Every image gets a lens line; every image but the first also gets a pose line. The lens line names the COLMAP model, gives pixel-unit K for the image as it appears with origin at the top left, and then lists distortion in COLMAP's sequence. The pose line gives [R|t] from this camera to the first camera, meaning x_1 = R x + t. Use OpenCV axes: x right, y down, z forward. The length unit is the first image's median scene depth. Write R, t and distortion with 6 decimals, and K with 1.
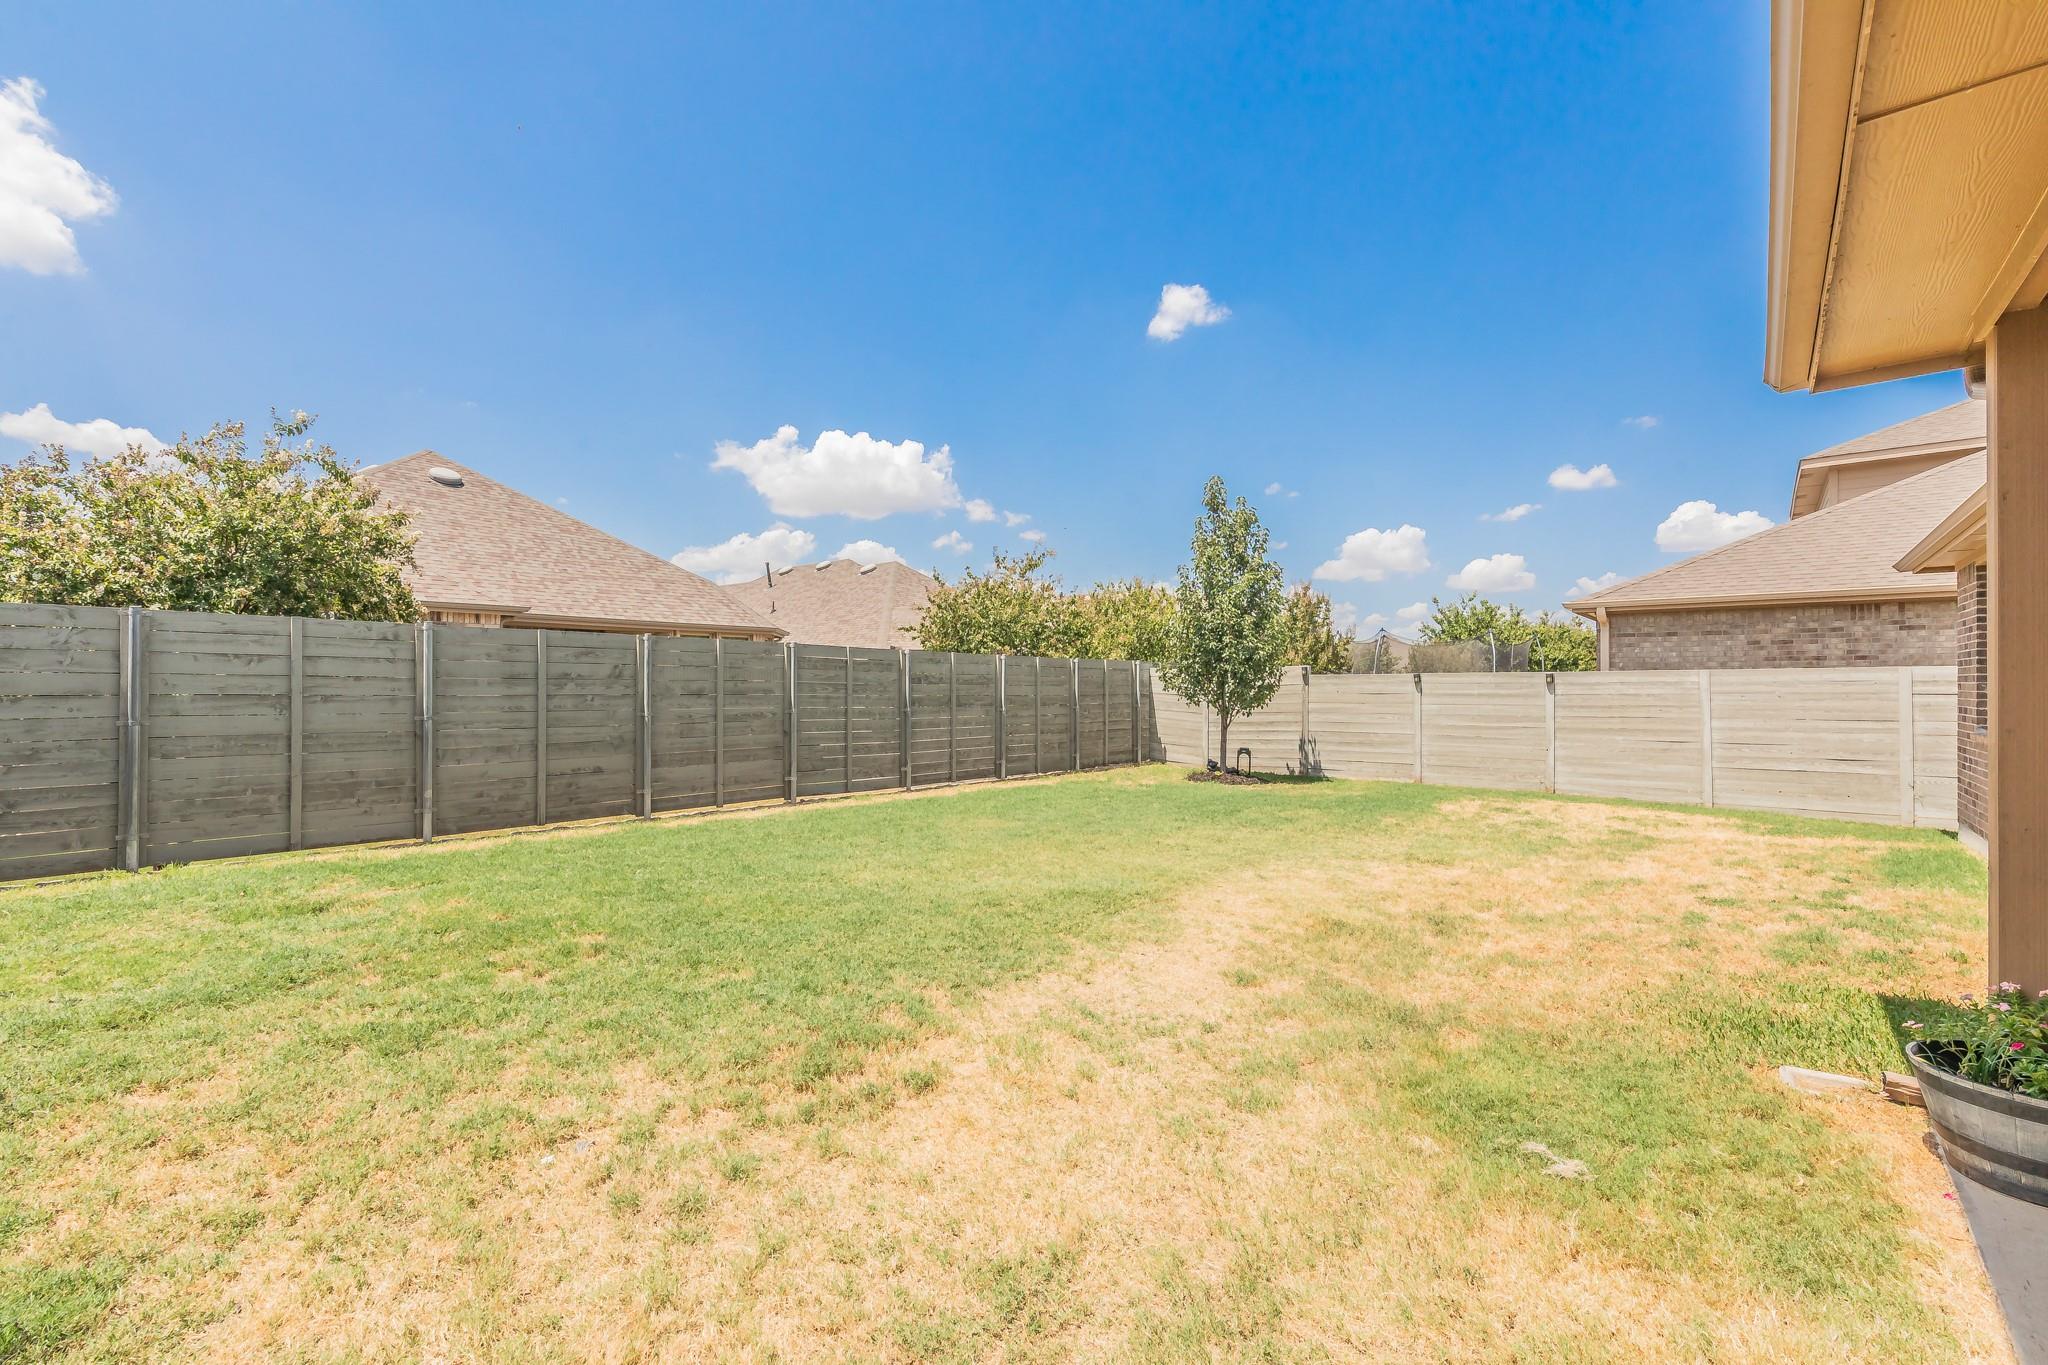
lens RADIAL K [[889.9, 0, 1029.9], [0, 889.9, 684.7], [0, 0, 1]] dist [0.000207, 0.000175]
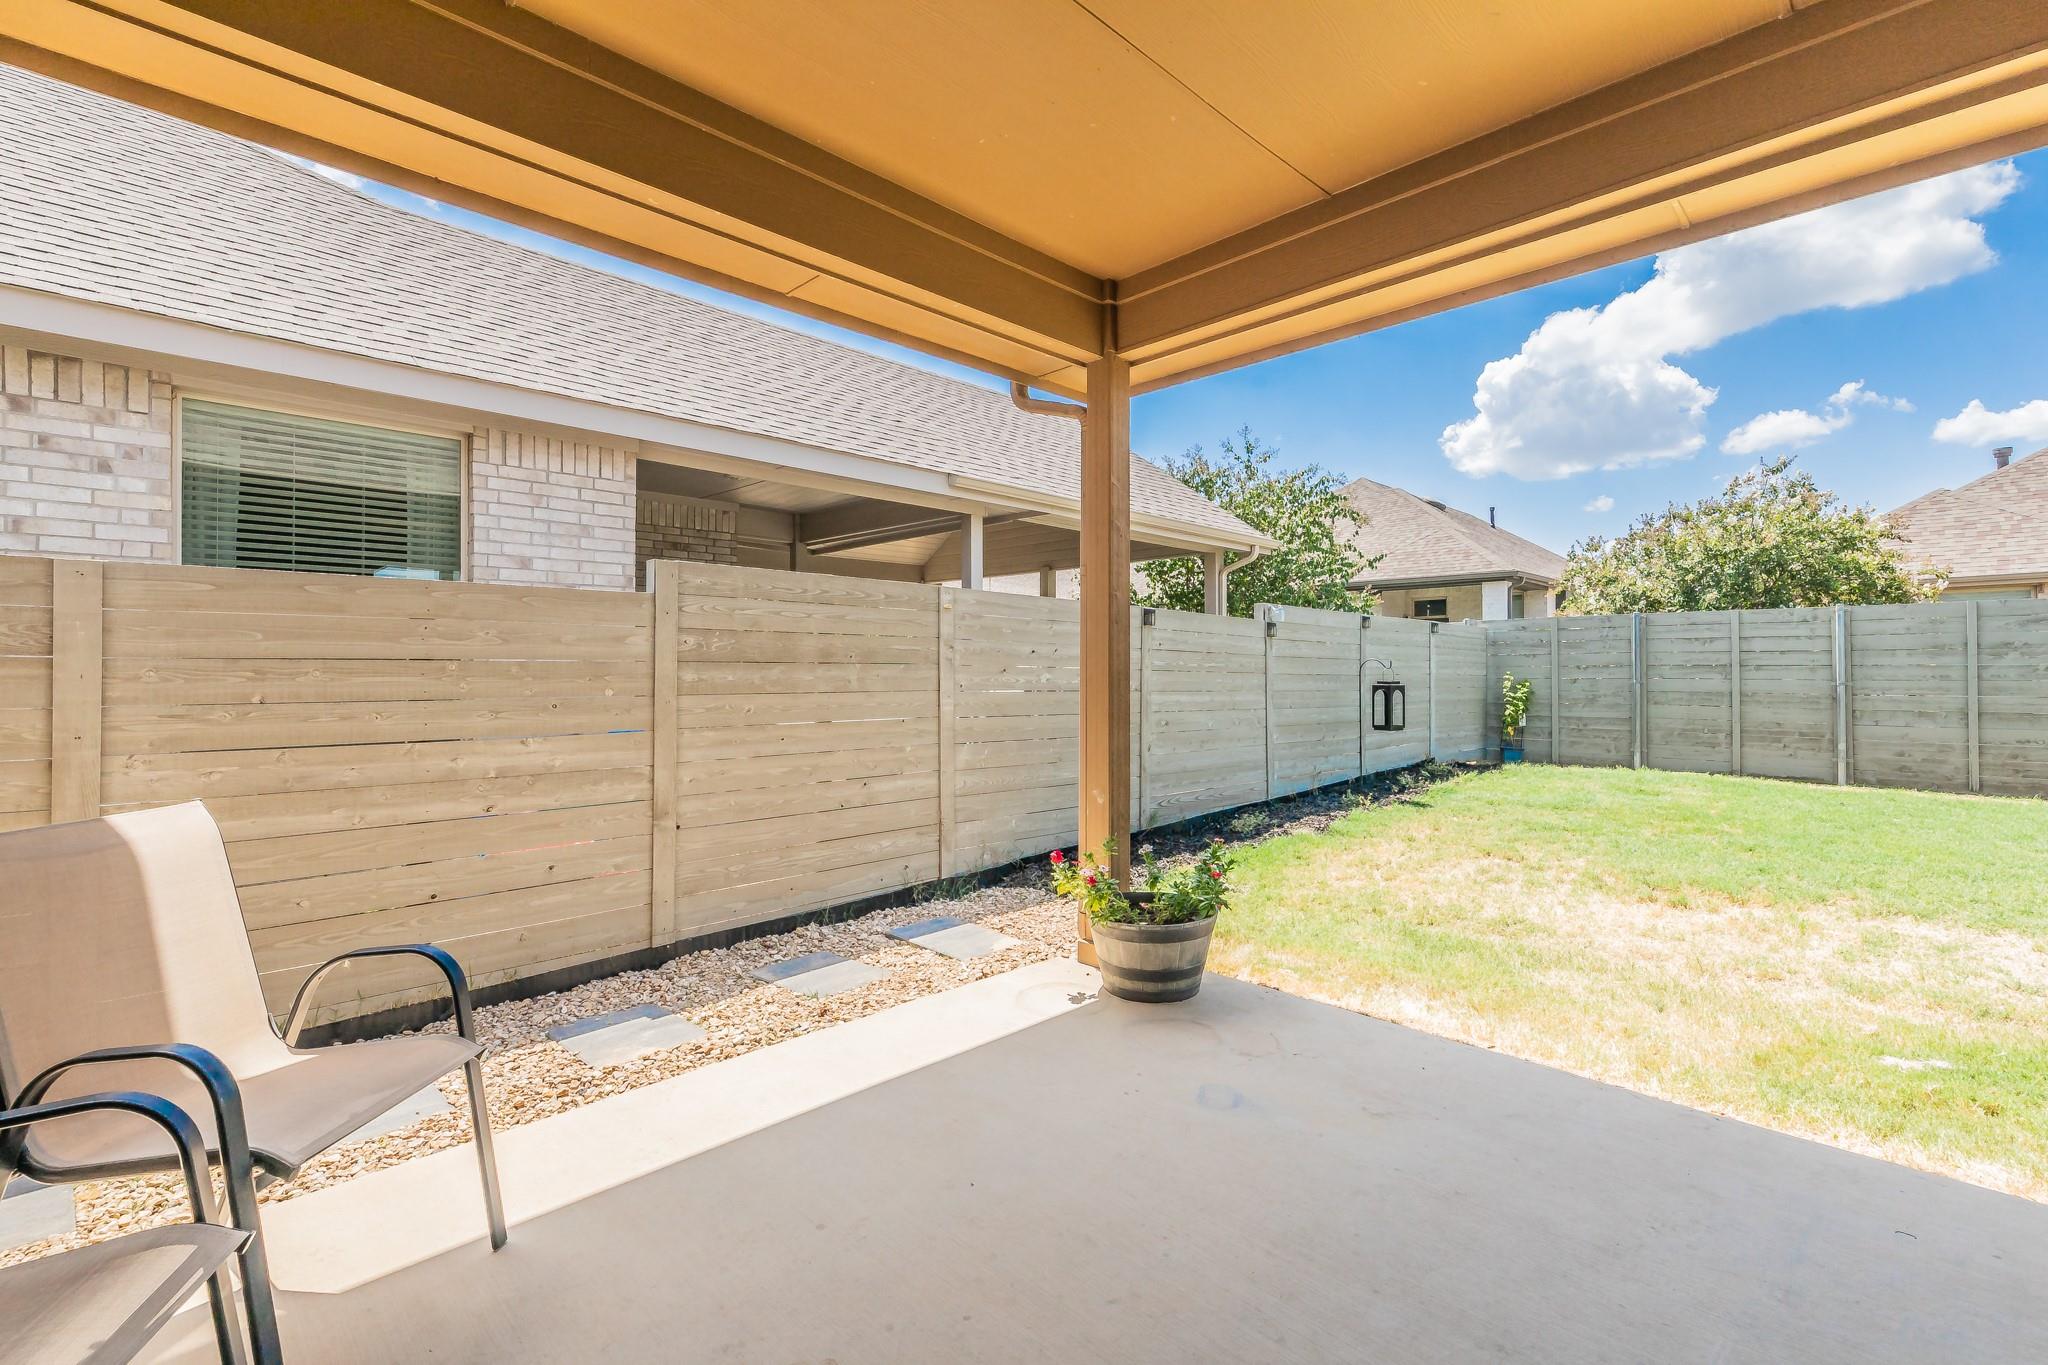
lens RADIAL K [[889.9, 0, 1026.2], [0, 889.9, 674.0], [0, 0, 1]] dist [0.000207, 0.000175]
pose [[-0.086688, -0.001630, -0.996234, 0.574445], [0.003758, 0.999991, -0.001963, 0.020729], [0.996228, -0.003914, -0.086681, 0.003893]]
